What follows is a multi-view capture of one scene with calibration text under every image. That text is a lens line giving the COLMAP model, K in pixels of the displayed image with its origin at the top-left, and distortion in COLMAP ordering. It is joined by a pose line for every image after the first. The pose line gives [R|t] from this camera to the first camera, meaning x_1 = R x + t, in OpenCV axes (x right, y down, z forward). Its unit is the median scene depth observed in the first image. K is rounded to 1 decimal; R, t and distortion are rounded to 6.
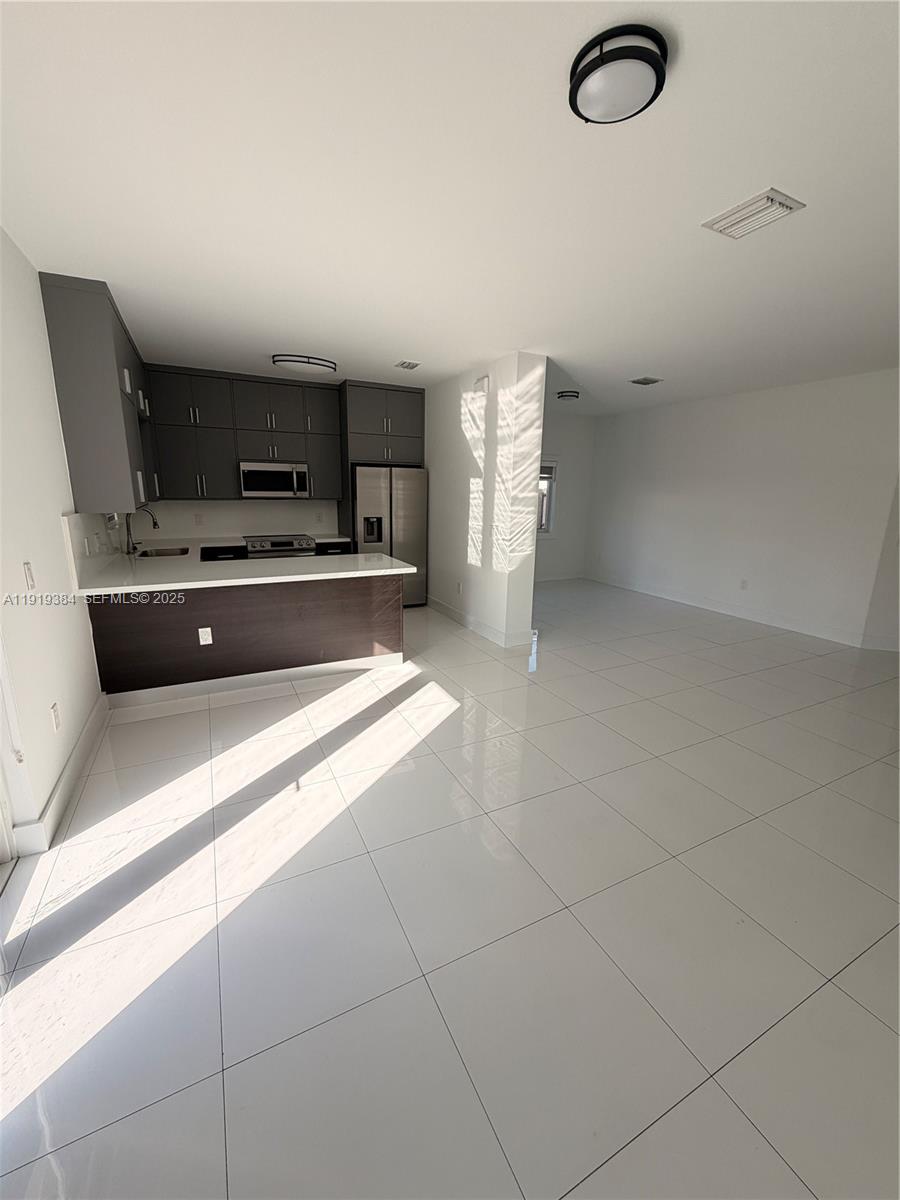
lens RADIAL K [[480.9, 0, 448.4], [0, 480.9, 595.7], [0, 0, 1]] dist [0.005104, -0.000775]
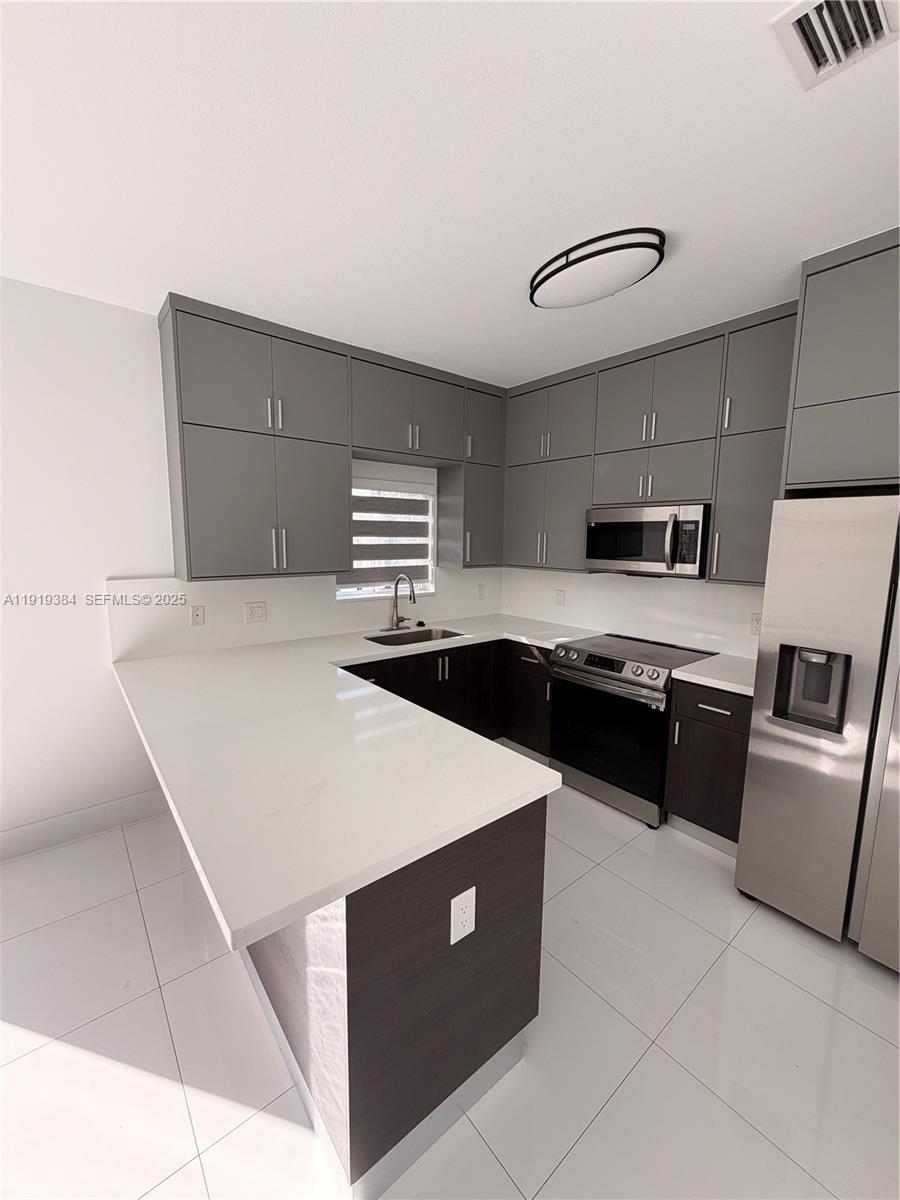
lens RADIAL K [[480.9, 0, 447.2], [0, 480.9, 597.5], [0, 0, 1]] dist [0.005104, -0.000775]
pose [[0.223322, 0.111114, -0.968391, 0.119477], [-0.225693, 0.972378, 0.059524, -0.192322], [0.948256, 0.205266, 0.242231, 0.813139]]
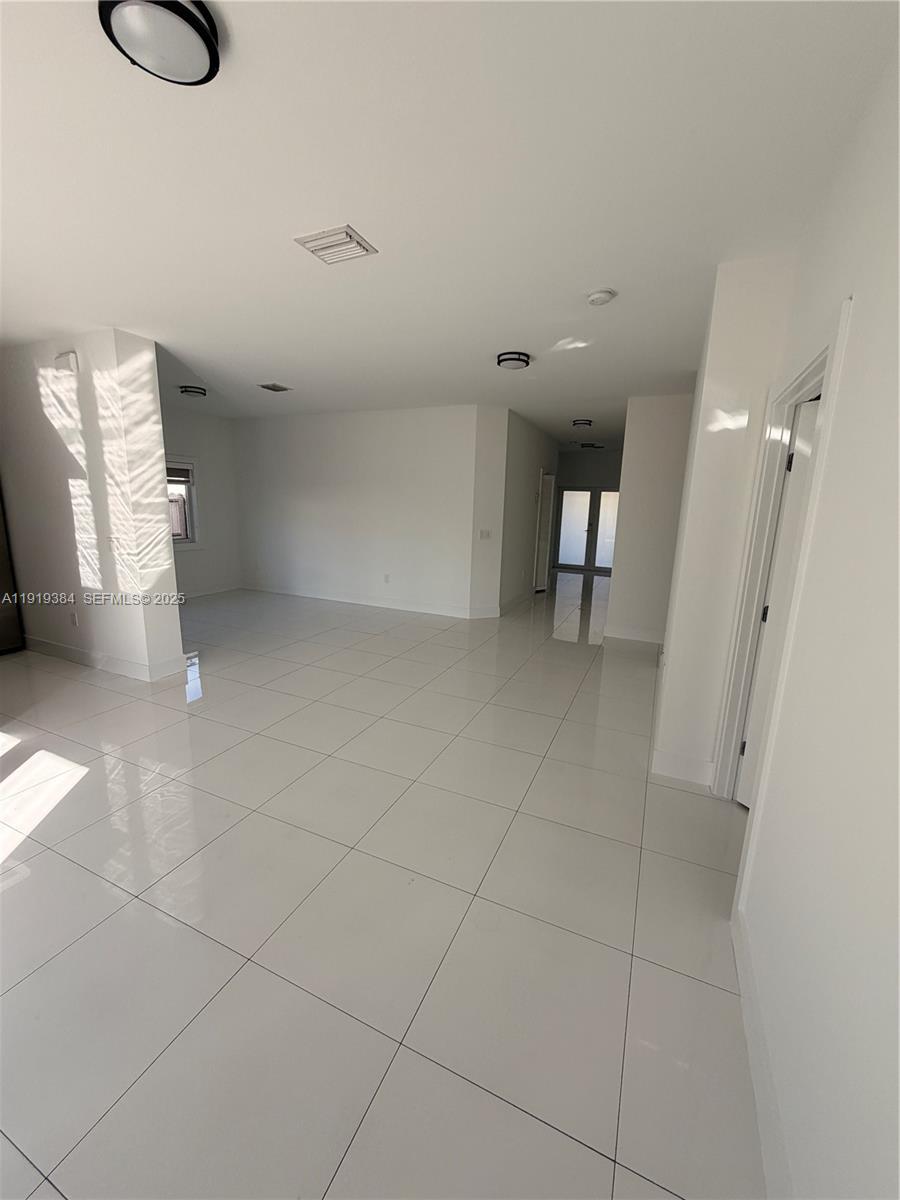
lens RADIAL K [[480.9, 0, 447.0], [0, 480.9, 596.1], [0, 0, 1]] dist [0.005104, -0.000775]
pose [[0.783272, -0.120787, 0.609833, 0.027528], [0.127224, 0.991327, 0.032942, -0.002289], [-0.608523, 0.051783, 0.791845, 0.011345]]
